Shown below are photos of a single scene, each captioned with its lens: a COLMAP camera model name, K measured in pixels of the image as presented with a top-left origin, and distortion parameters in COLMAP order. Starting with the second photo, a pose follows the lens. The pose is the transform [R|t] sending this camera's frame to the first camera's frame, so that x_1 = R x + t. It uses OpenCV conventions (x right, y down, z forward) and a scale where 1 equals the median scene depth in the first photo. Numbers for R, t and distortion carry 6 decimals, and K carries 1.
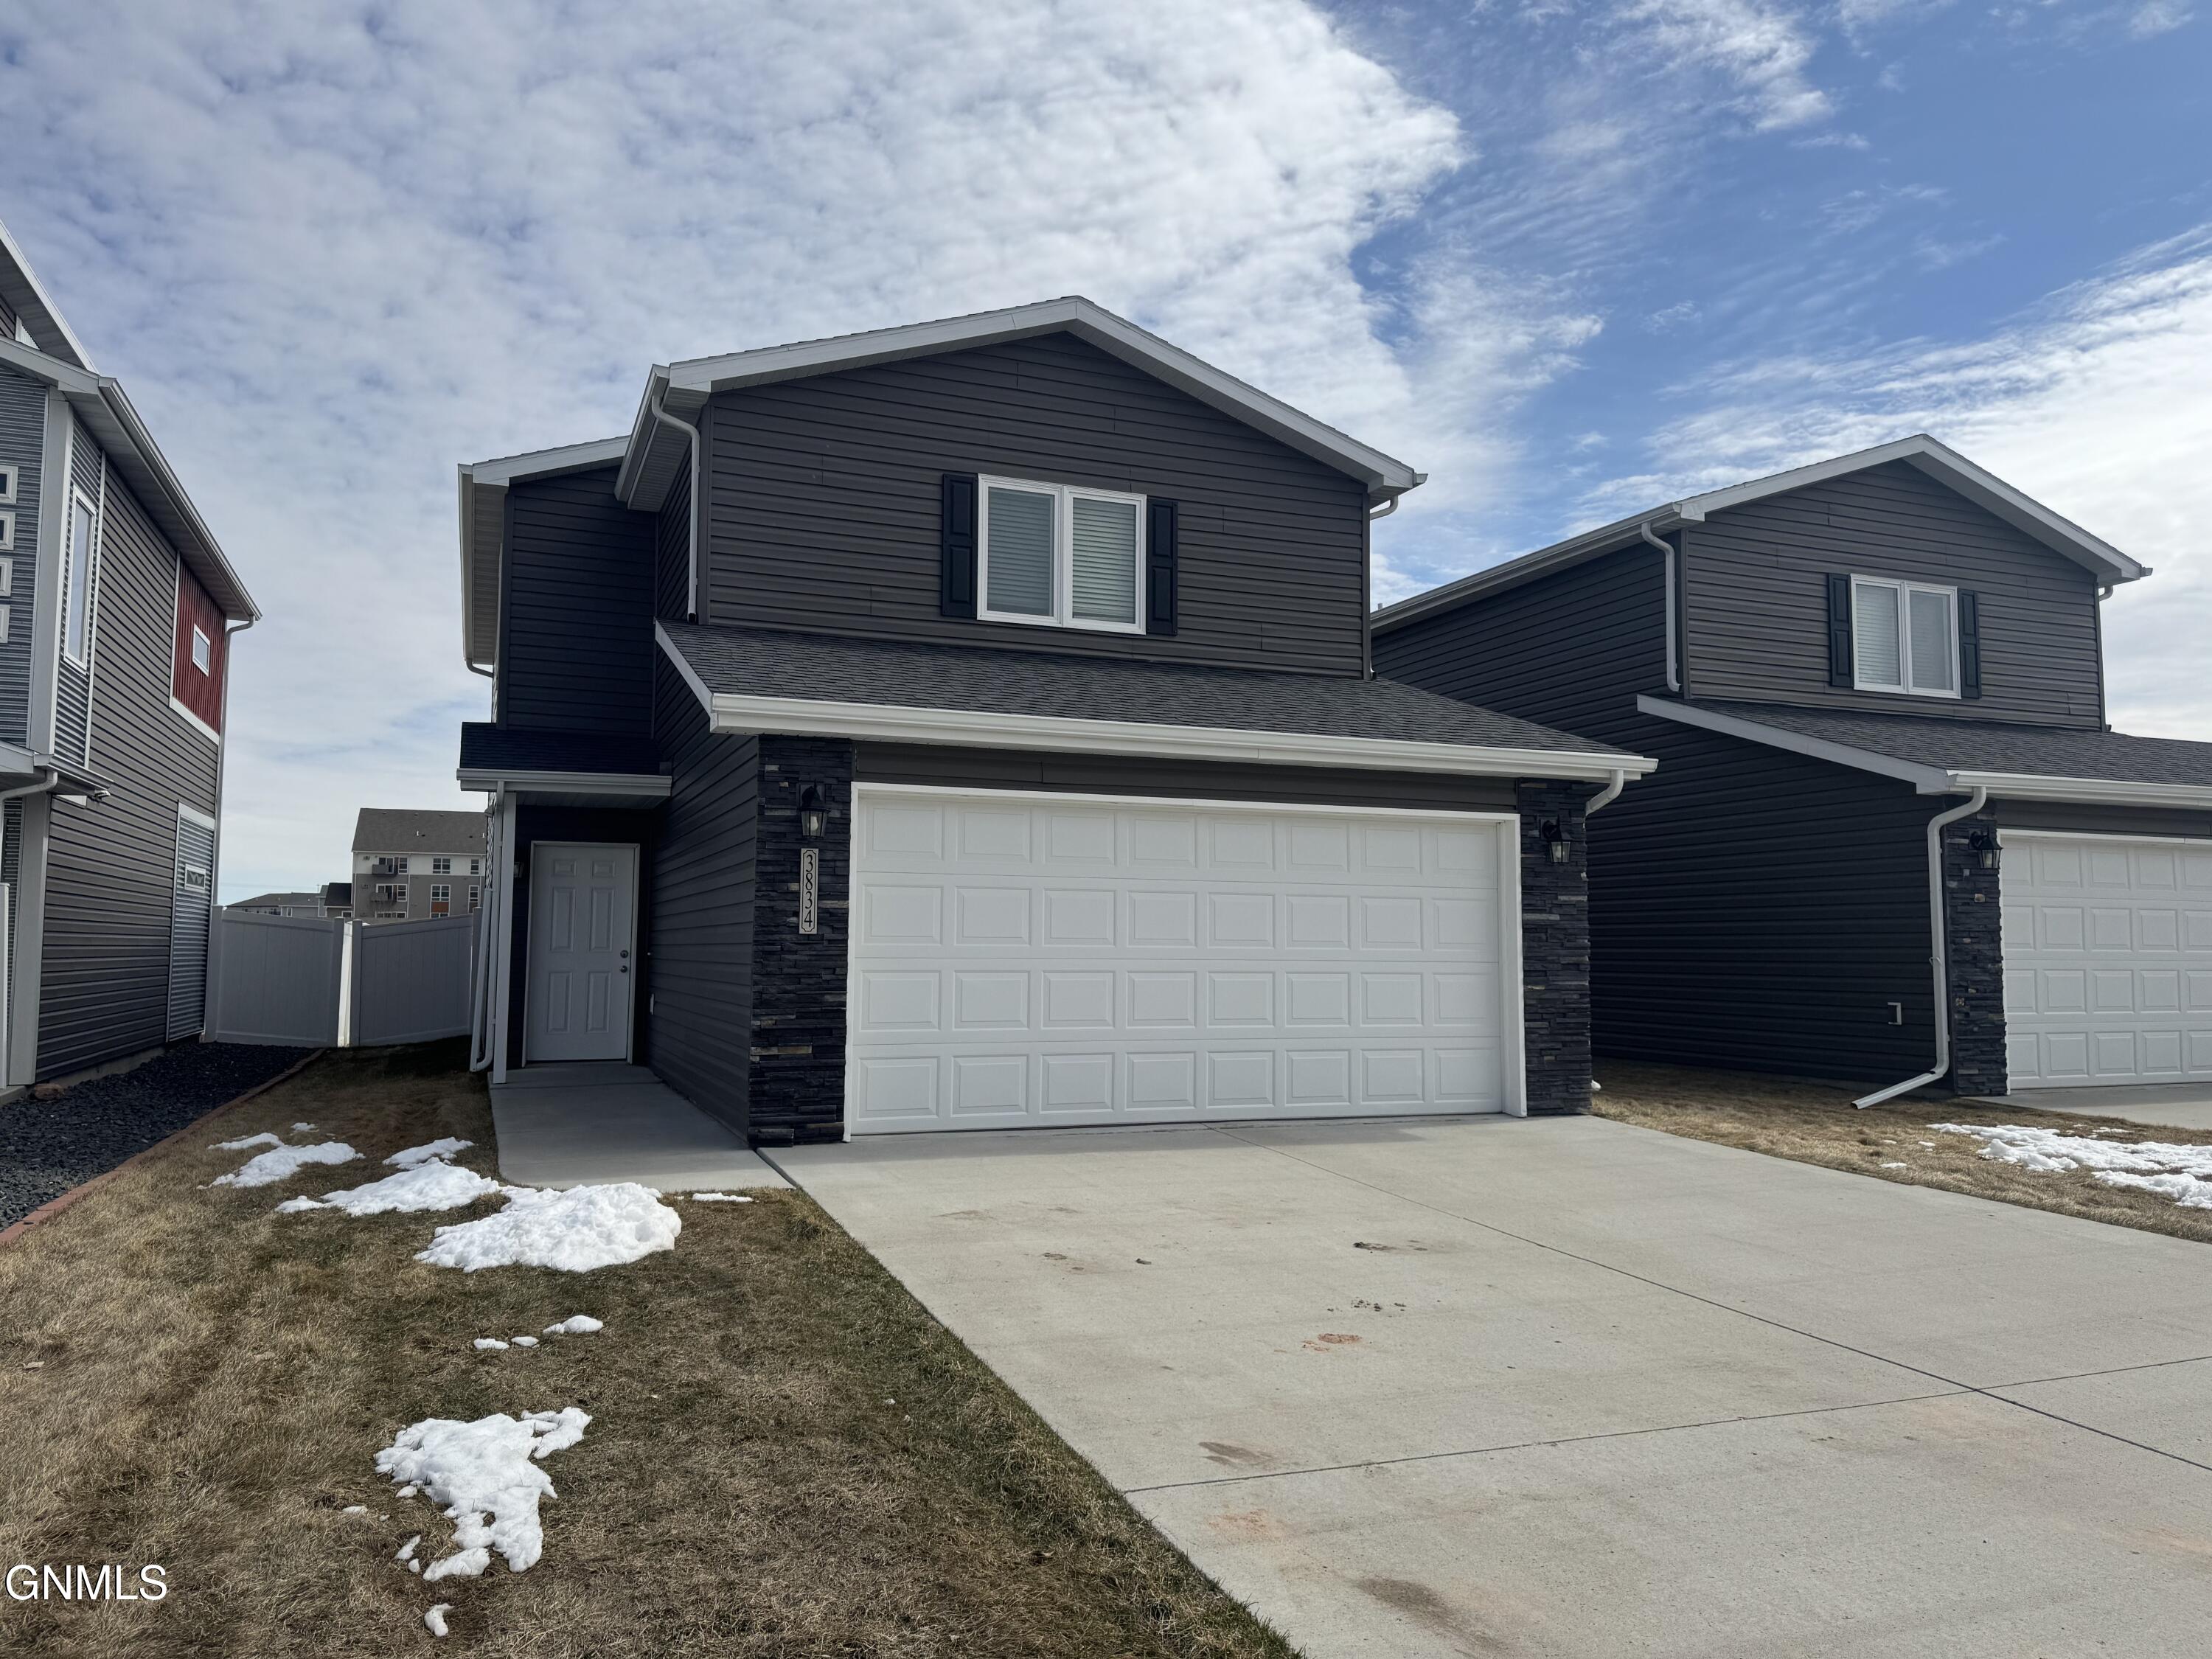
lens RADIAL K [[1418.7, 0, 1106.0], [0, 1418.7, 829.5], [0, 0, 1]] dist [0.041396, -0.042868]
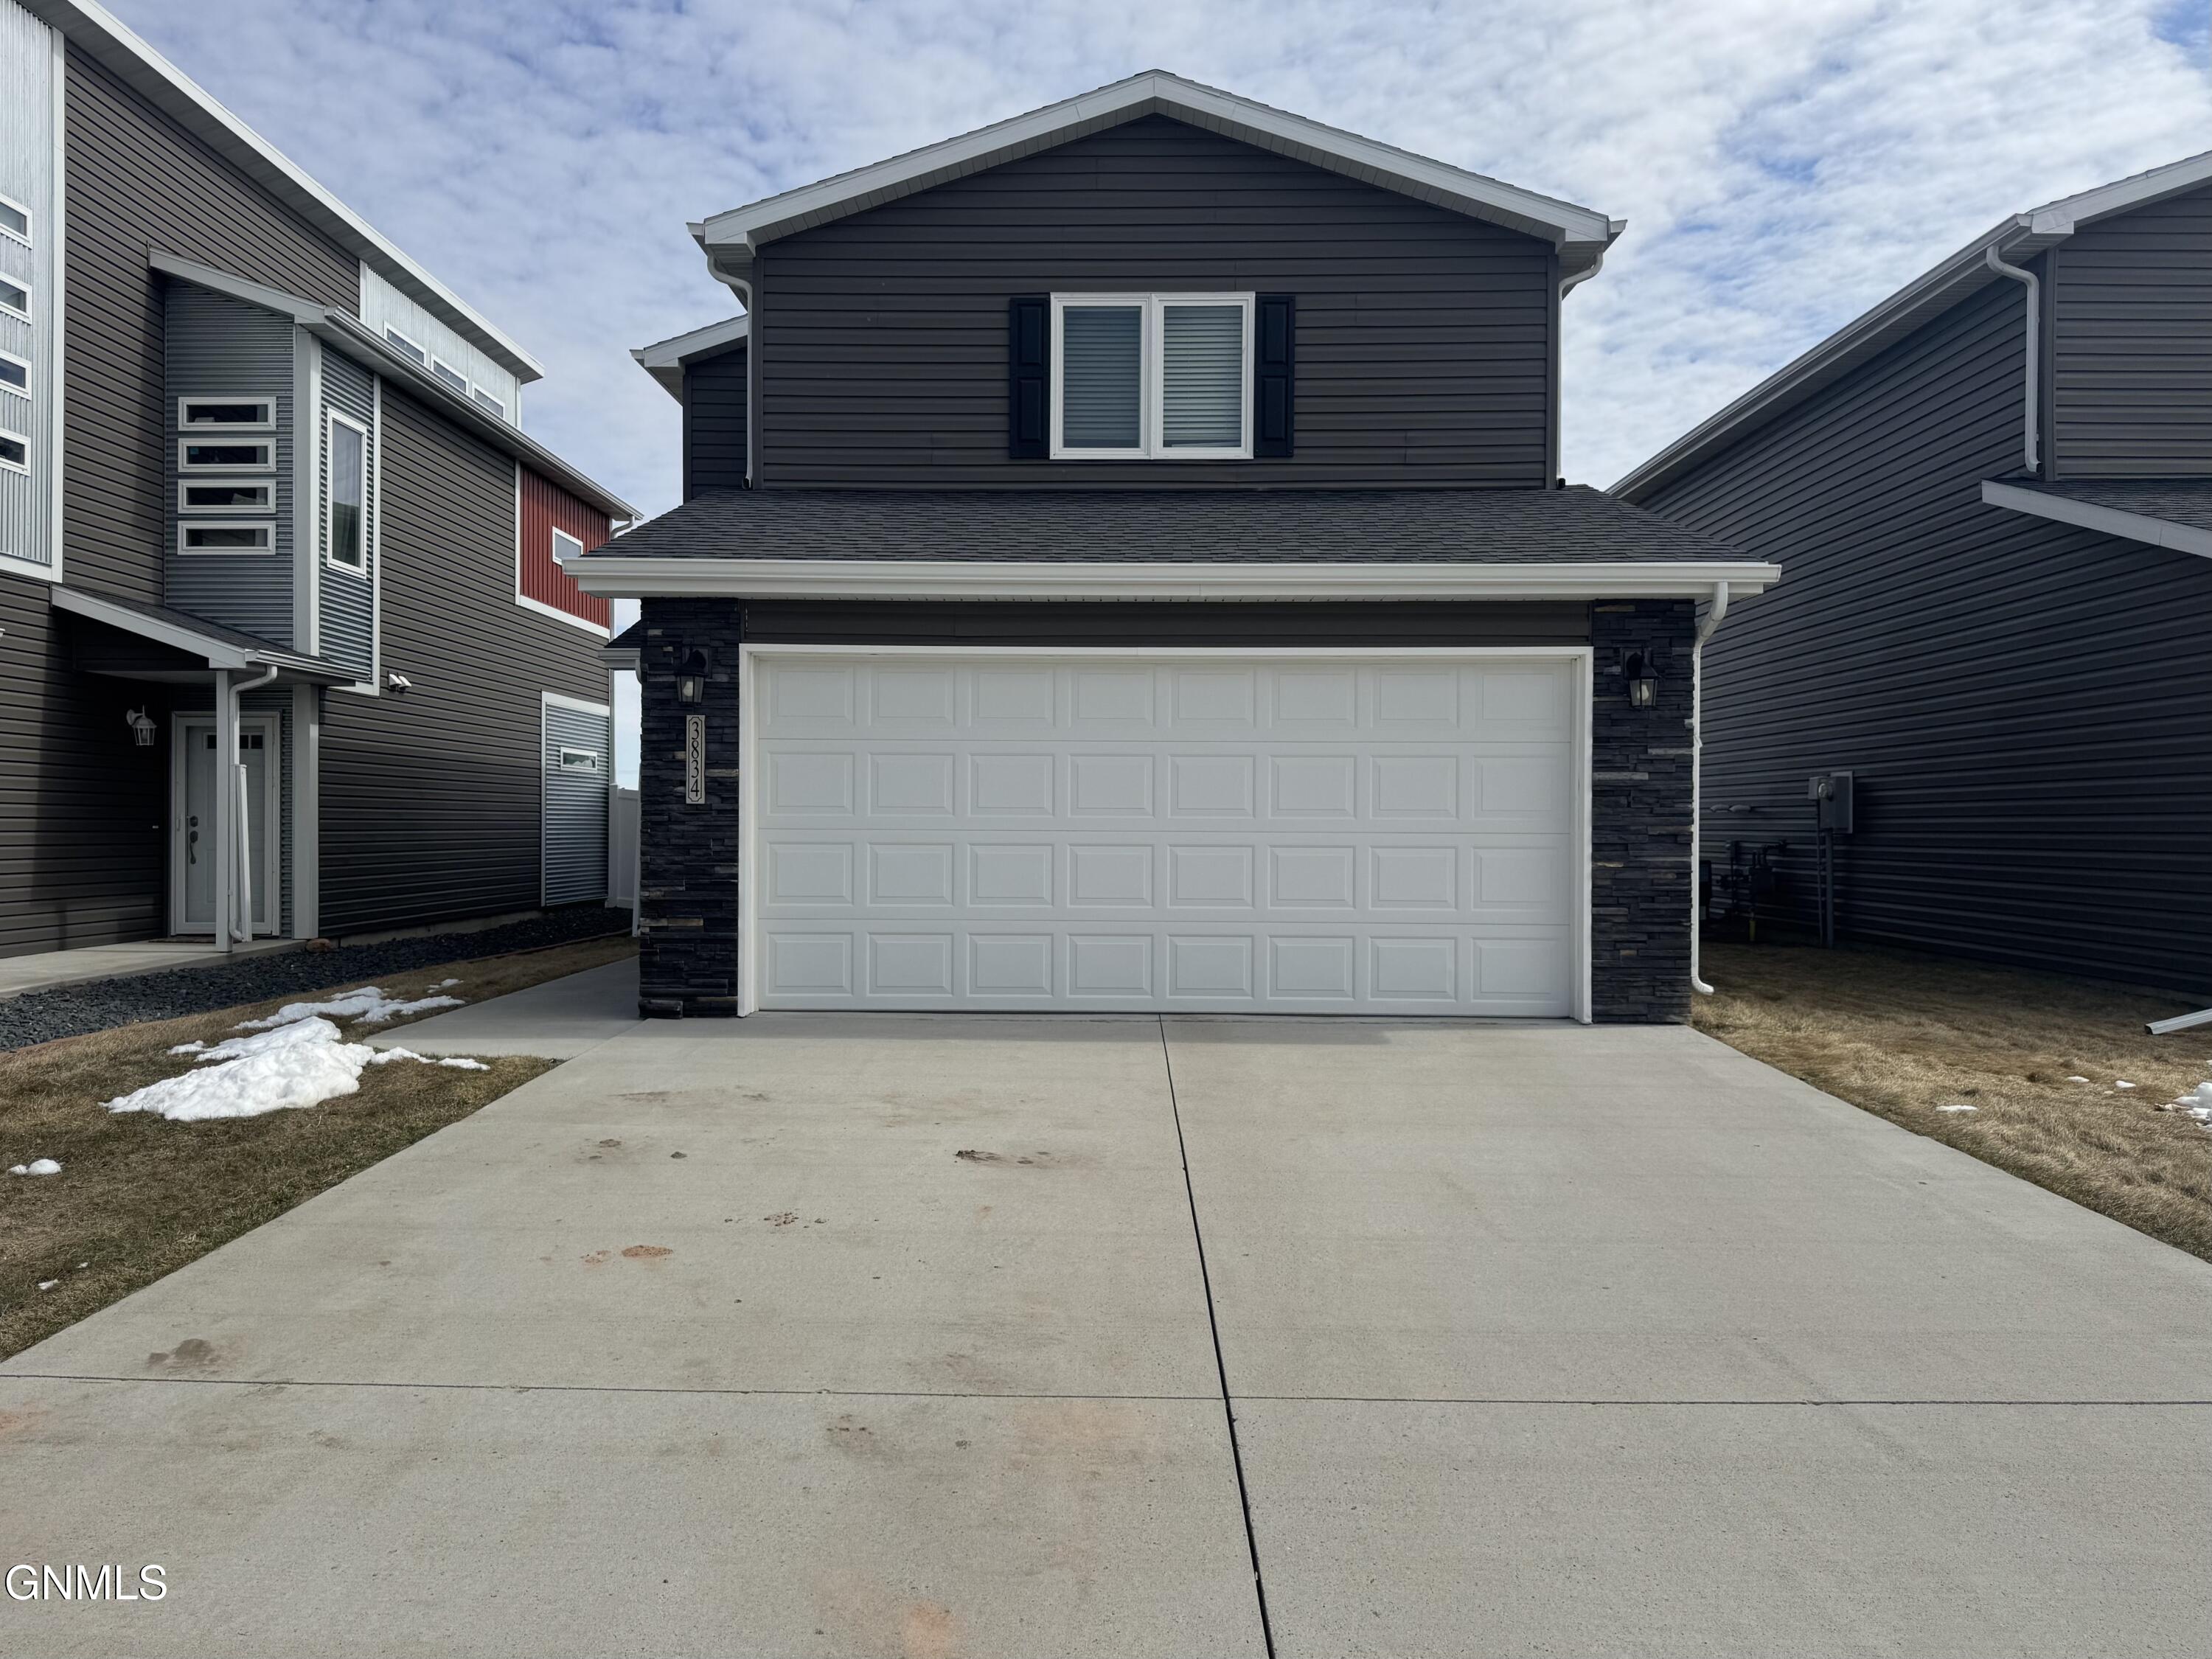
lens RADIAL K [[1506.0, 0, 1106.0], [0, 1506.0, 829.5], [0, 0, 1]] dist [0.034705, -0.052276]
pose [[0.934396, -0.001914, -0.356231, 0.343246], [0.032581, 0.996254, 0.080107, 0.014512], [0.354743, -0.086458, 0.930958, 0.115344]]
